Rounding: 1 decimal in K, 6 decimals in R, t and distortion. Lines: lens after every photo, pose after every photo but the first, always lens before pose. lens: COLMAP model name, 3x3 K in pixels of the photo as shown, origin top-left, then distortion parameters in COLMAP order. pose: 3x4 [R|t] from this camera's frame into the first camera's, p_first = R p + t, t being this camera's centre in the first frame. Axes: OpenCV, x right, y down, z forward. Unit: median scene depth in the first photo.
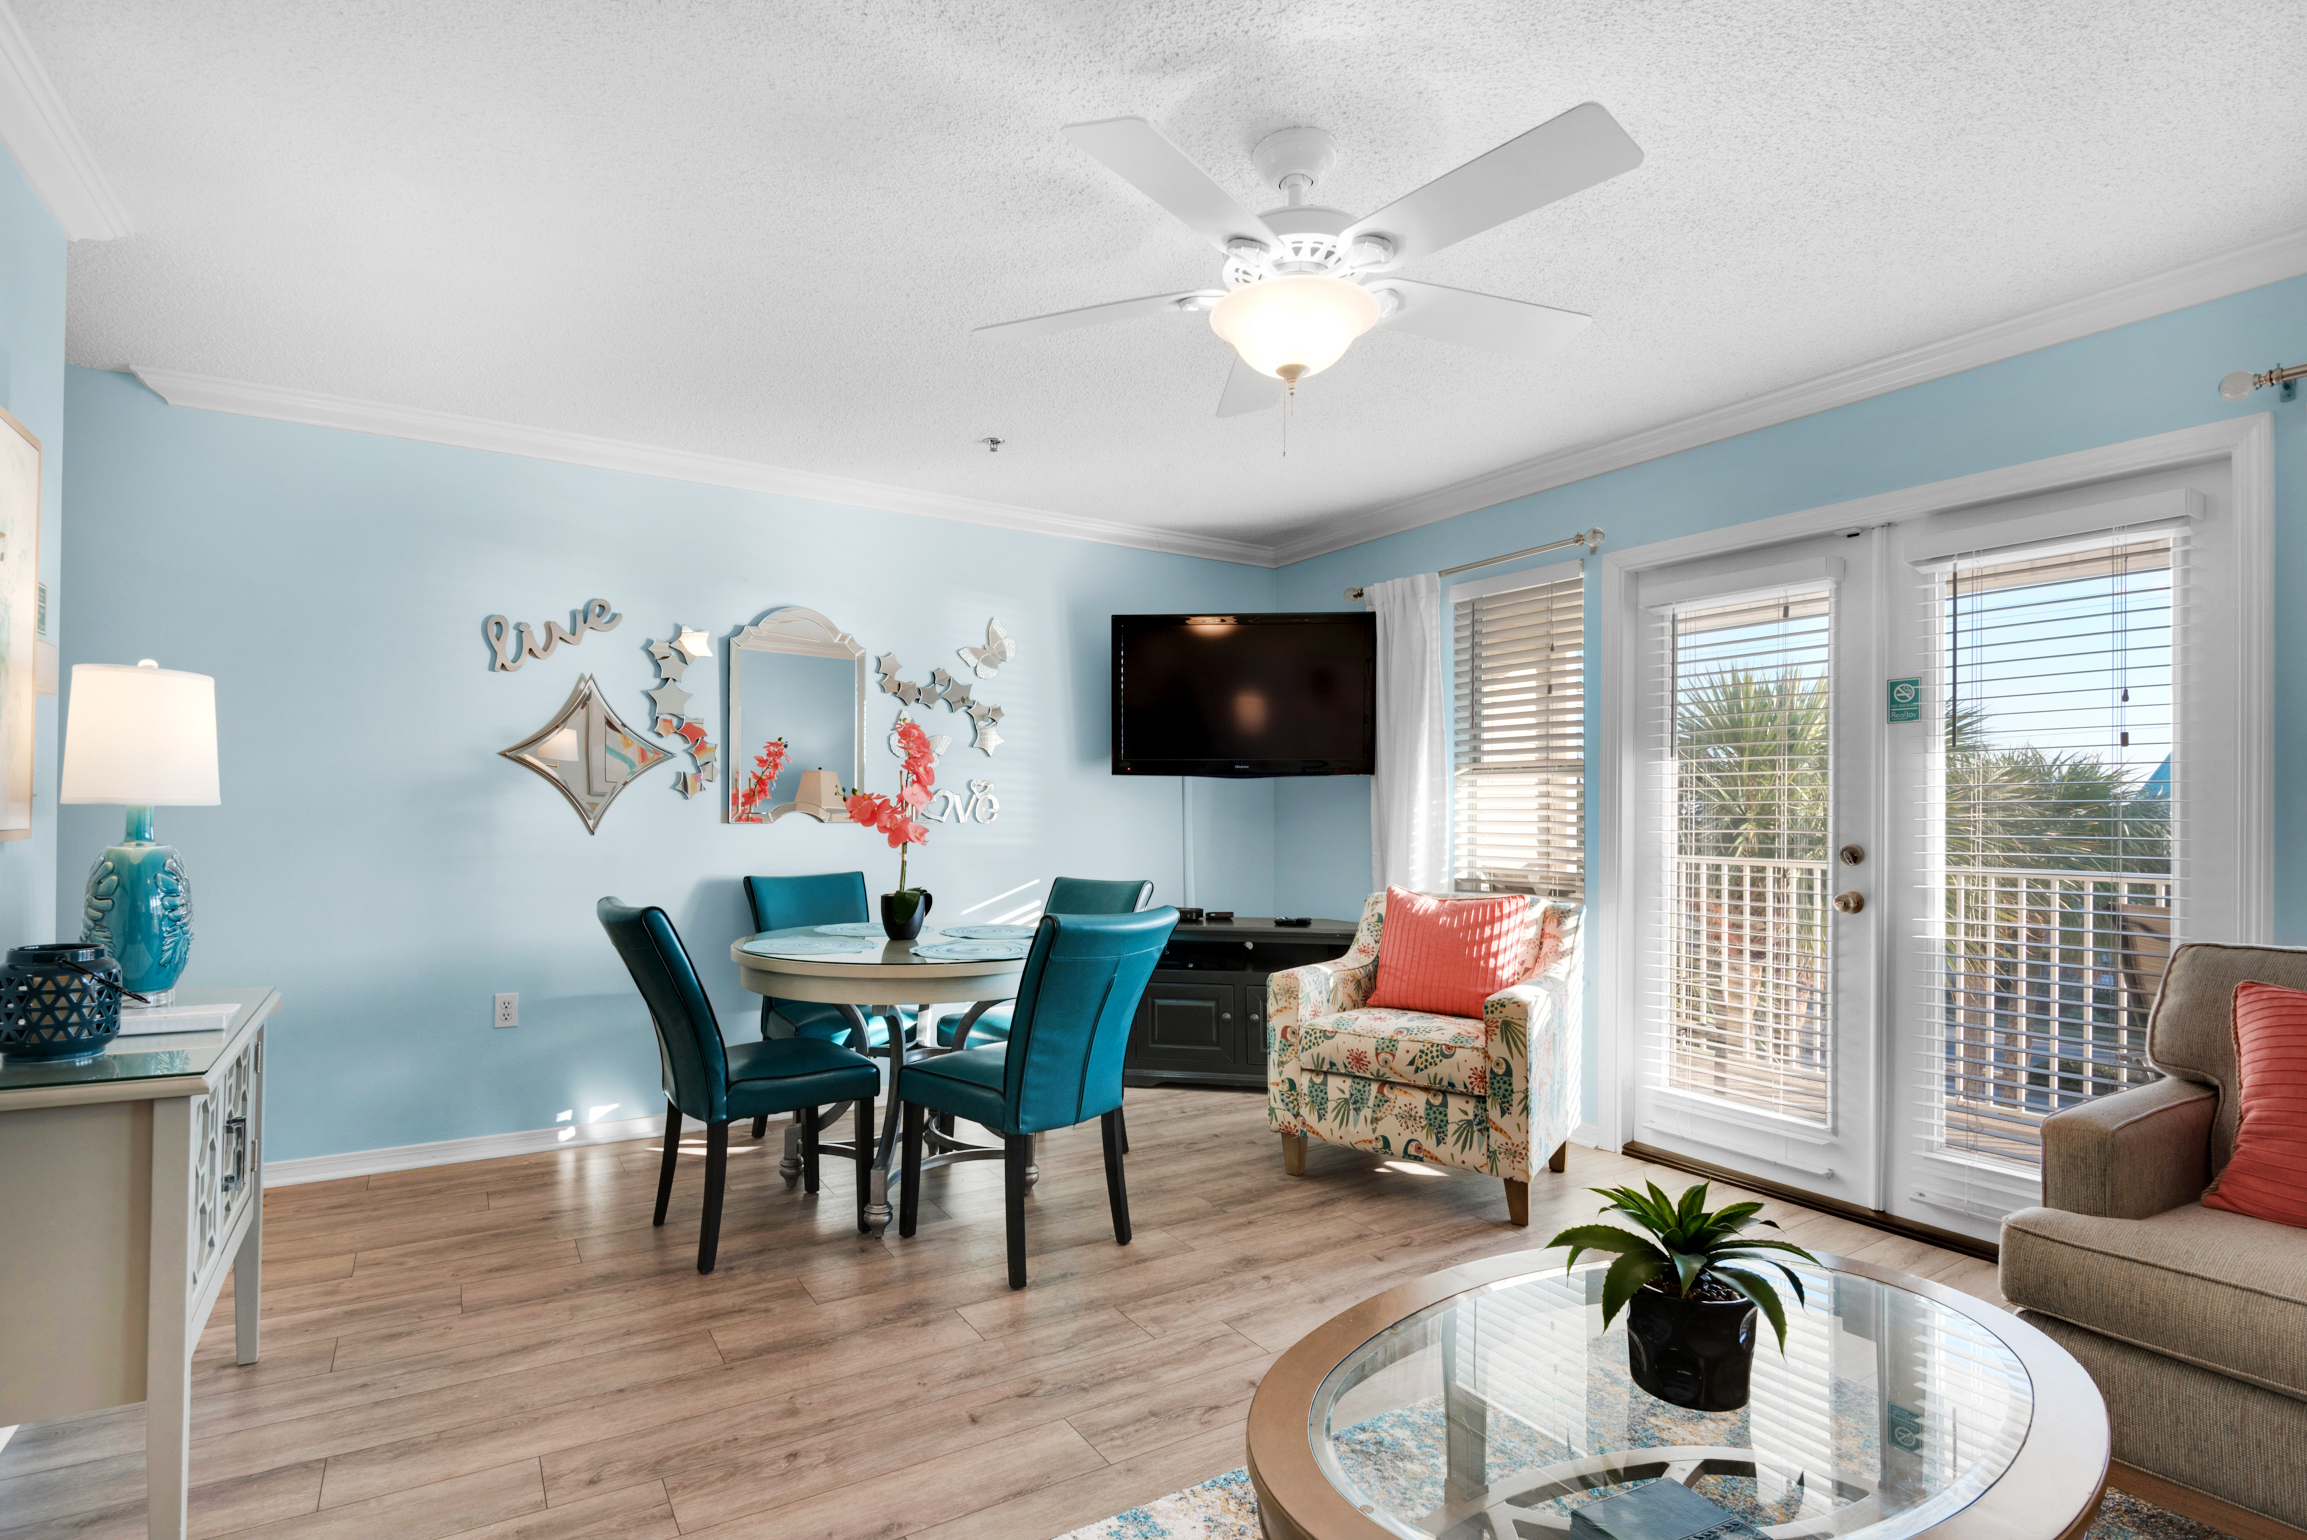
lens RADIAL K [[1091.9, 0, 1098.6], [0, 1091.9, 795.9], [0, 0, 1]] dist [0.035515, -0.031578]
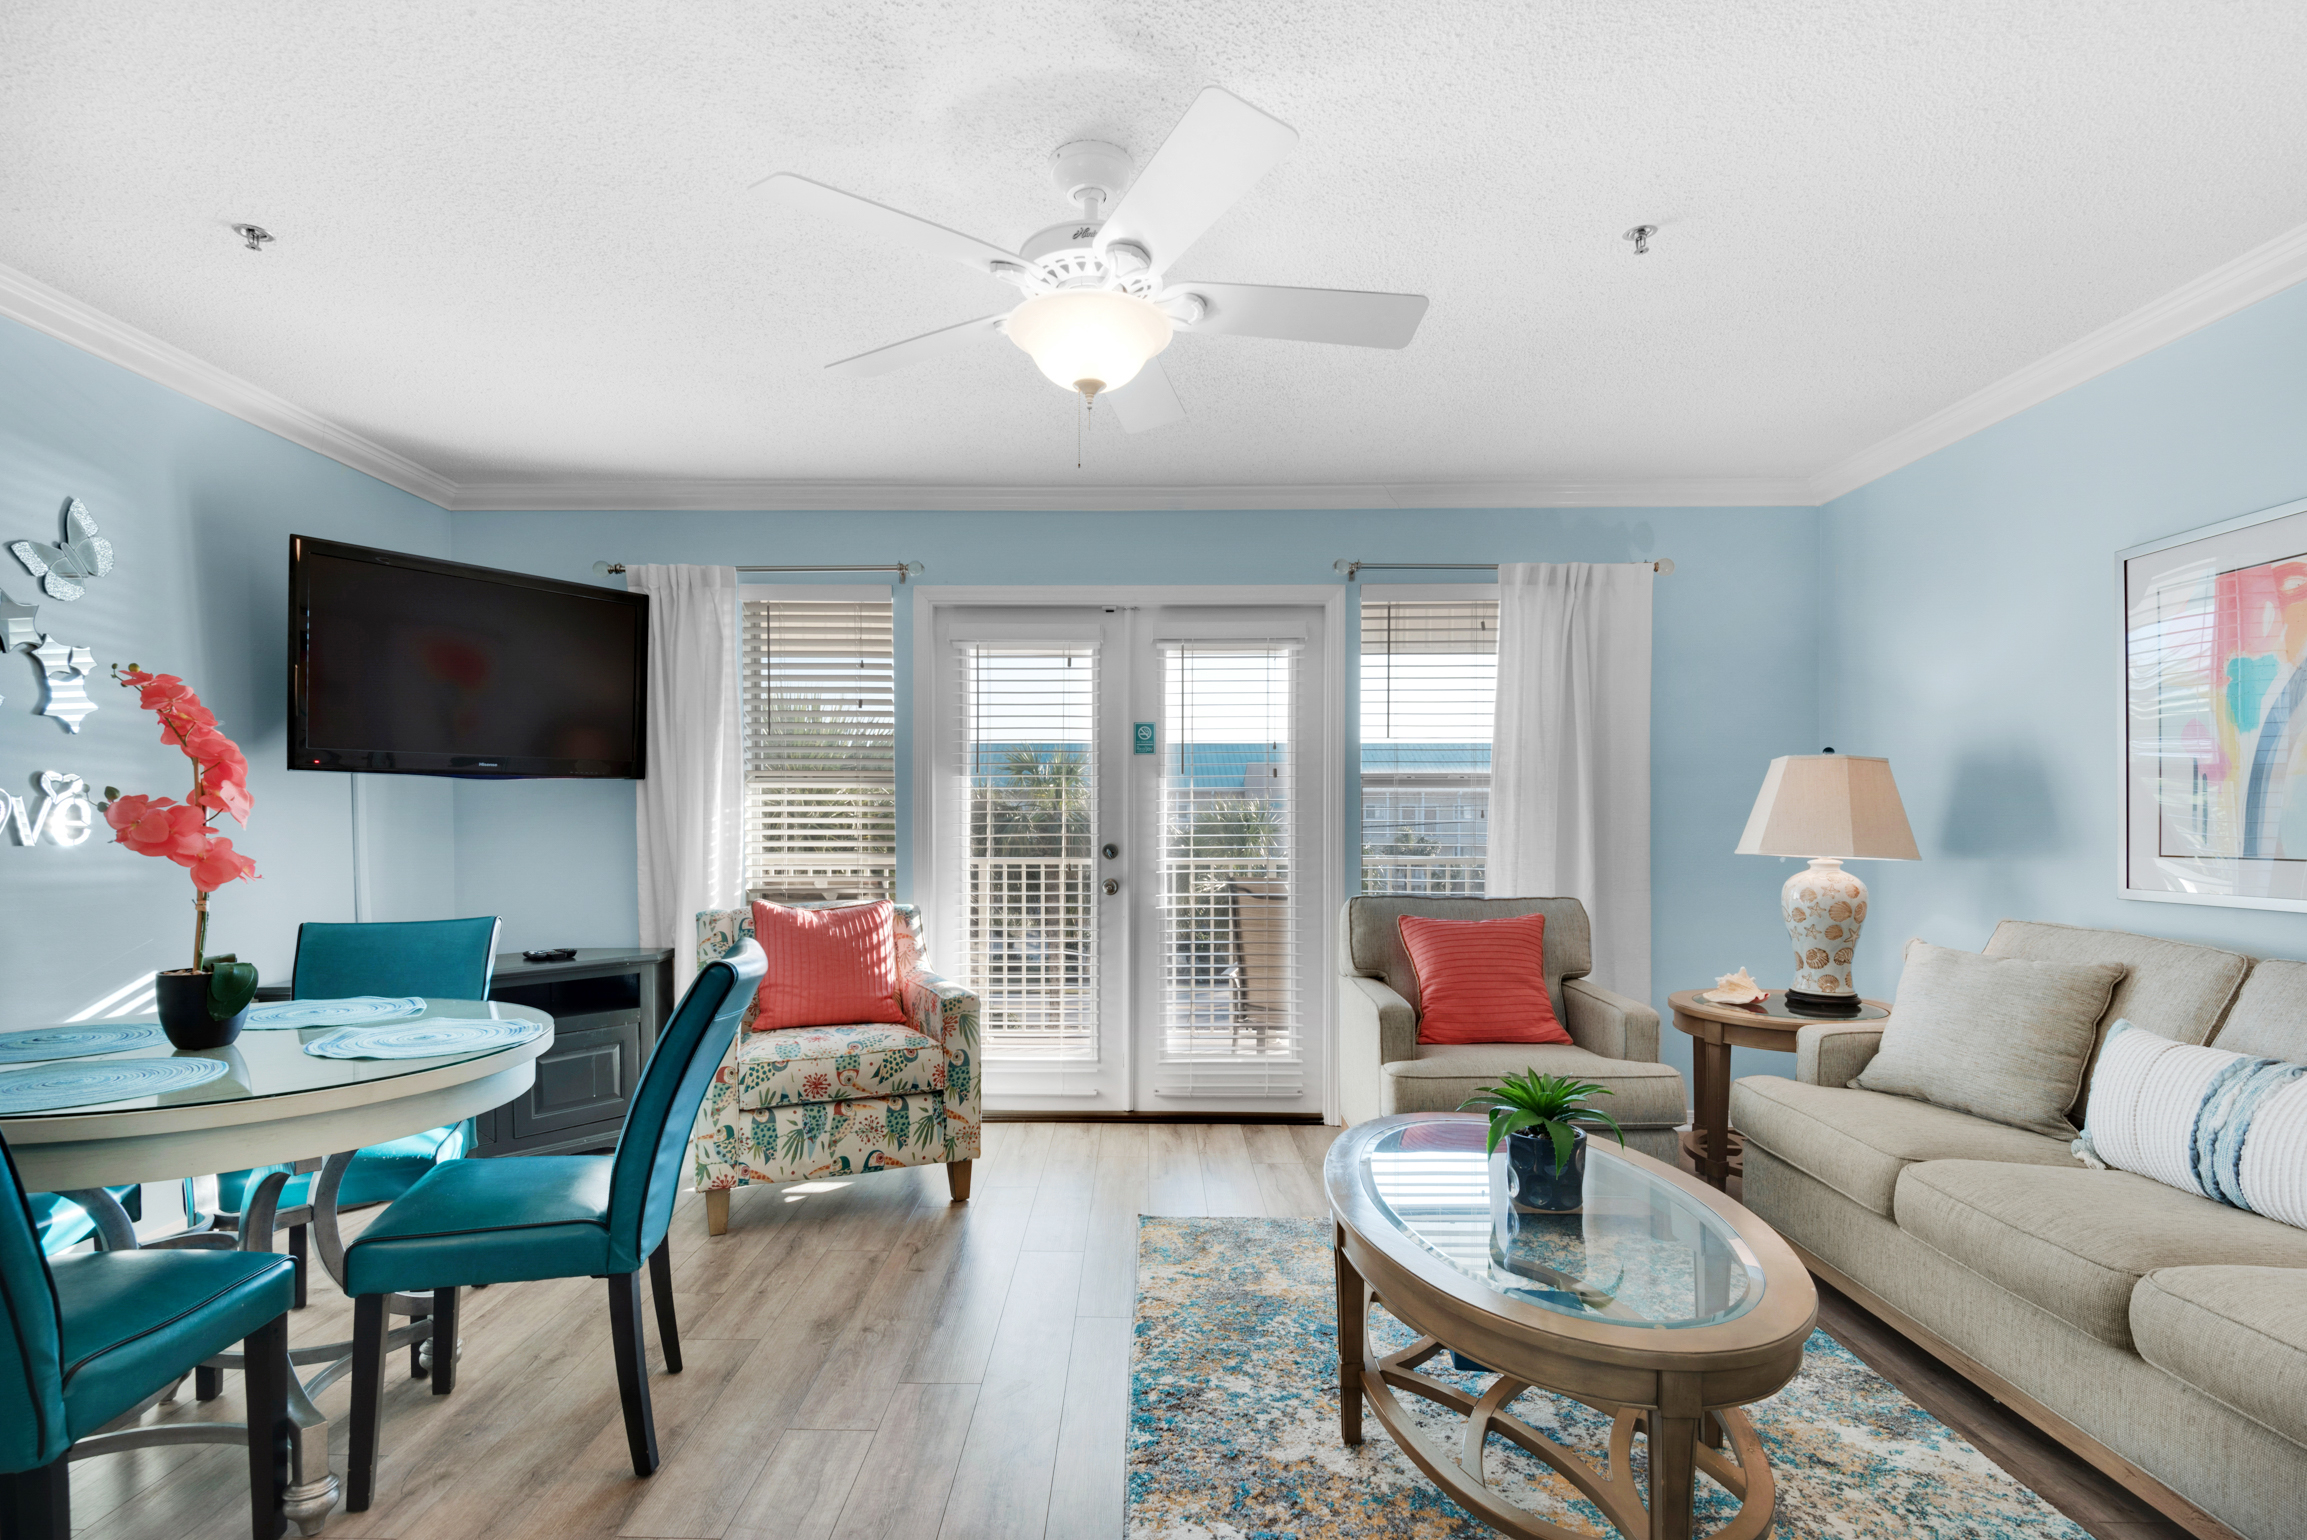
lens RADIAL K [[1105.7, 0, 1140.1], [0, 1105.7, 824.4], [0, 0, 1]] dist [0.013654, -0.021948]
pose [[0.516406, -0.009154, 0.856295, -0.431672], [-0.009034, 0.999829, 0.016136, -0.001259], [-0.856296, -0.016069, 0.516235, 0.271538]]
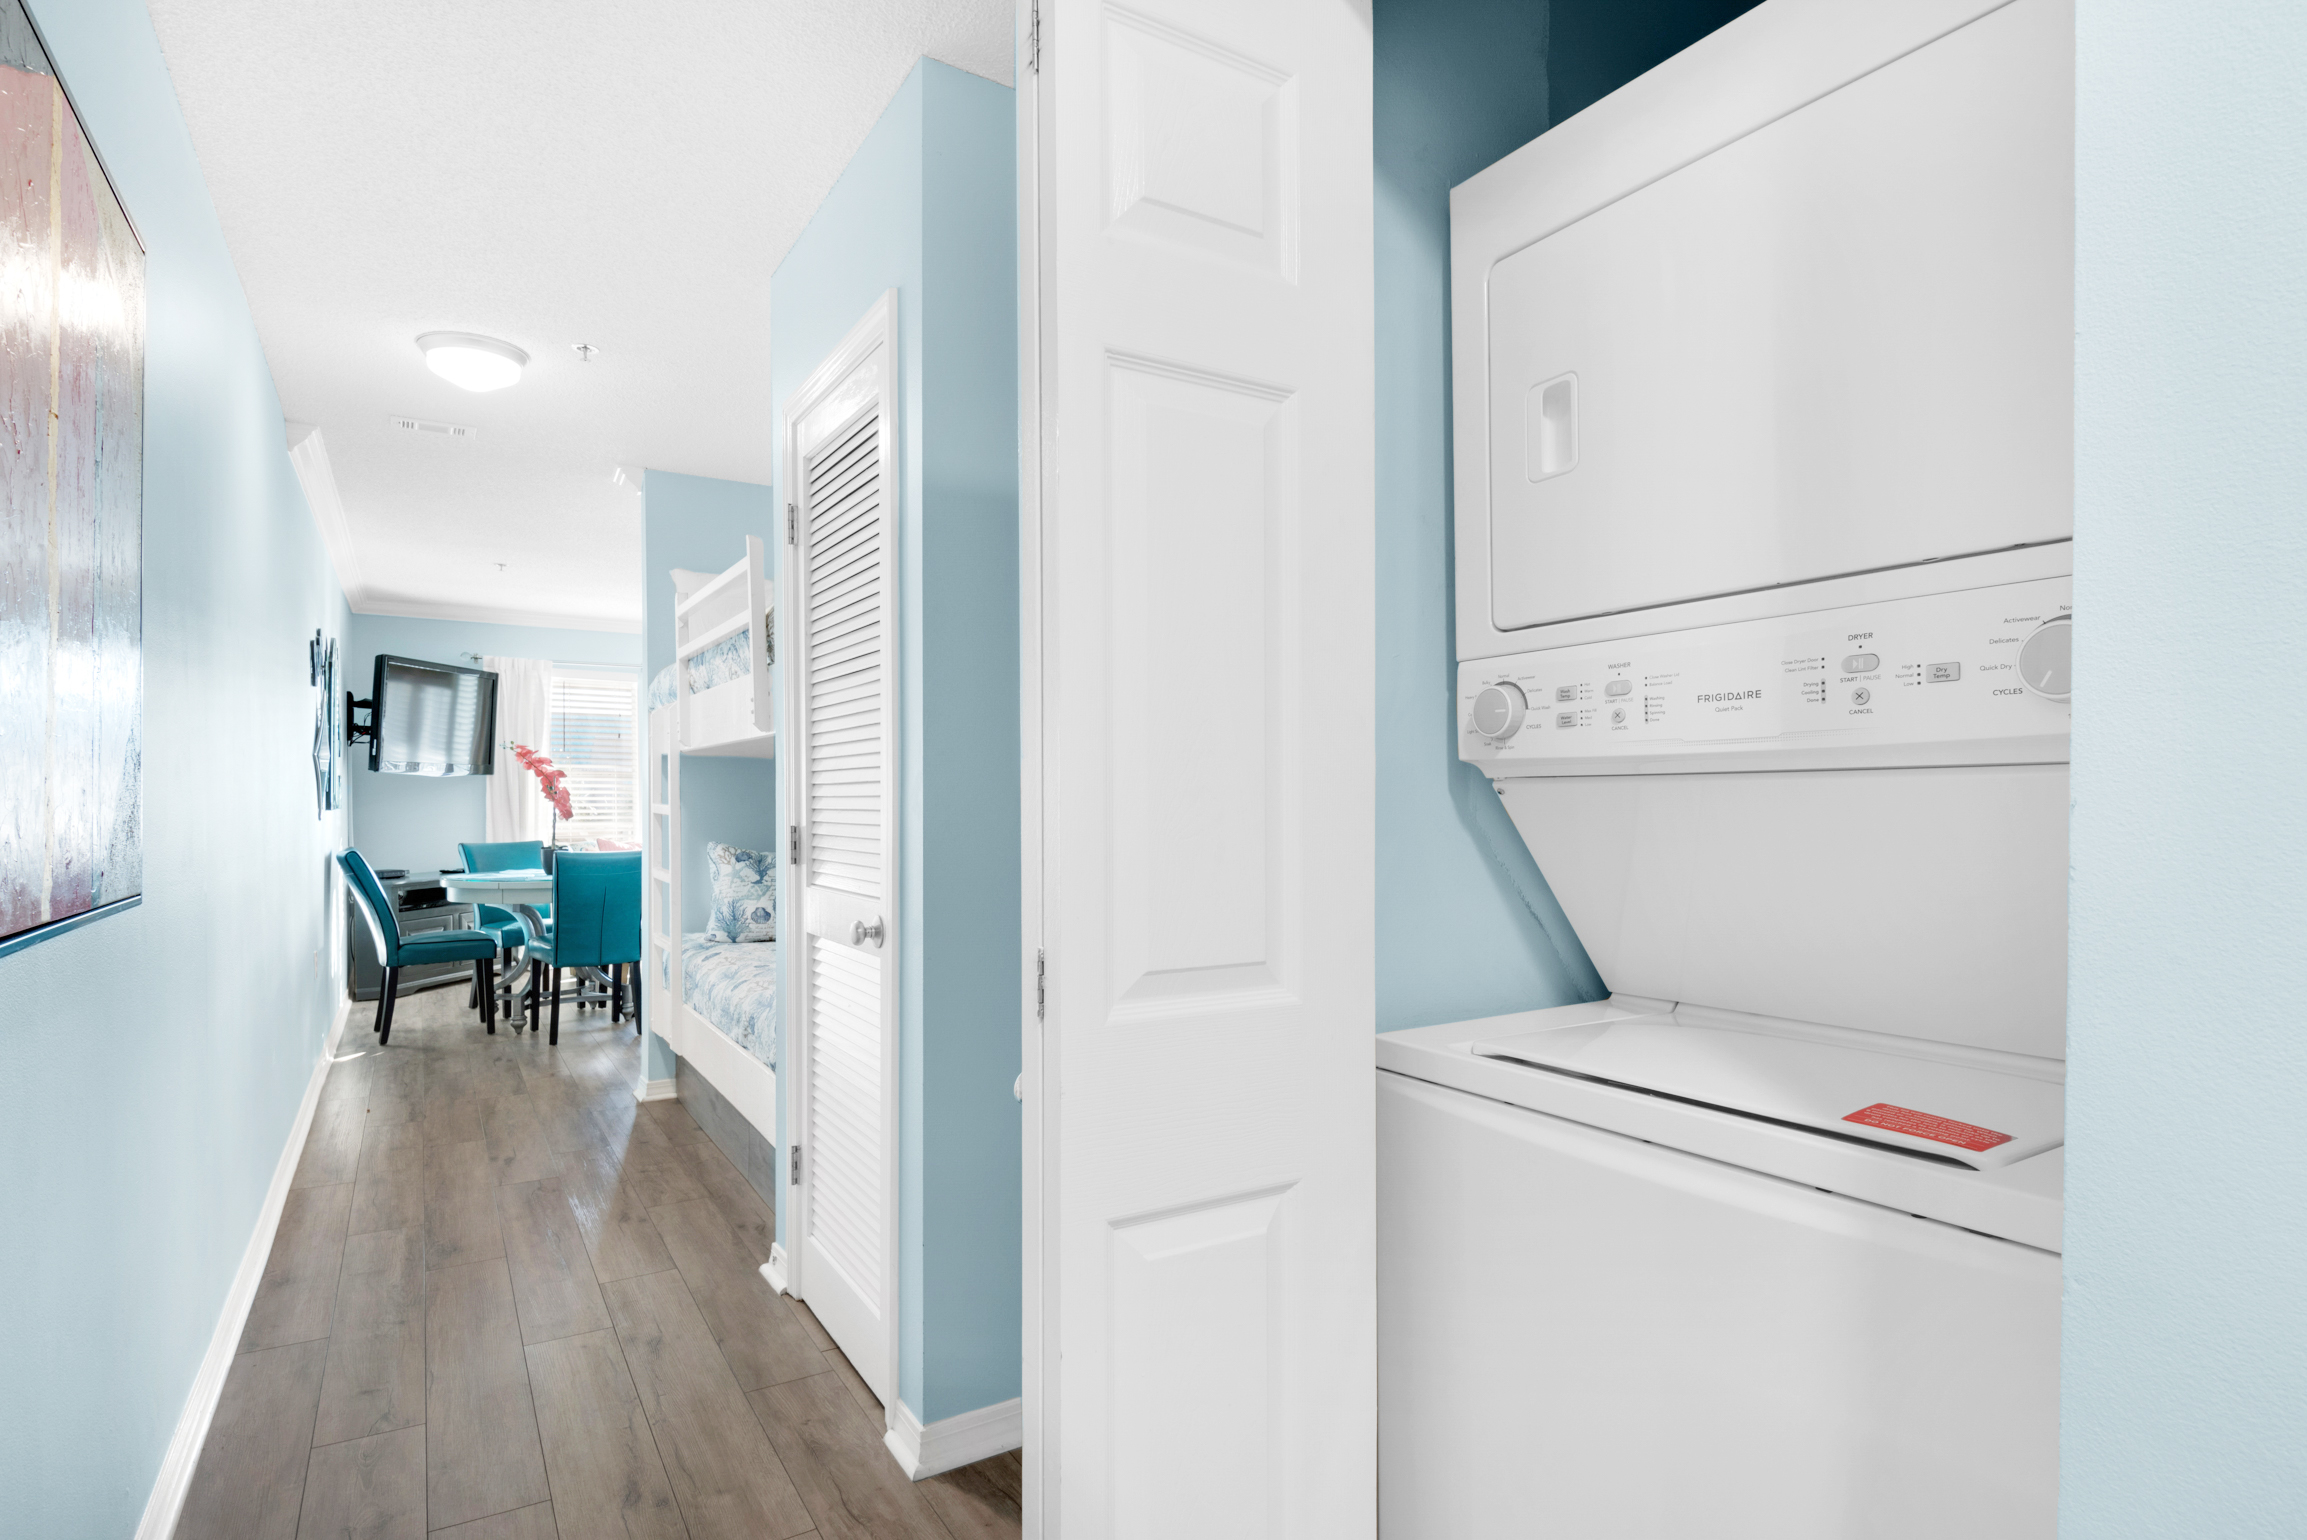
lens RADIAL K [[1130.9, 0, 1154.3], [0, 1130.9, 780.1], [0, 0, 1]] dist [0.031156, -0.023132]
pose [[-0.039990, 0.010285, 0.999147, -2.028222], [-0.014705, 0.999833, -0.010881, -0.010201], [-0.999092, -0.015128, -0.039832, 0.142638]]
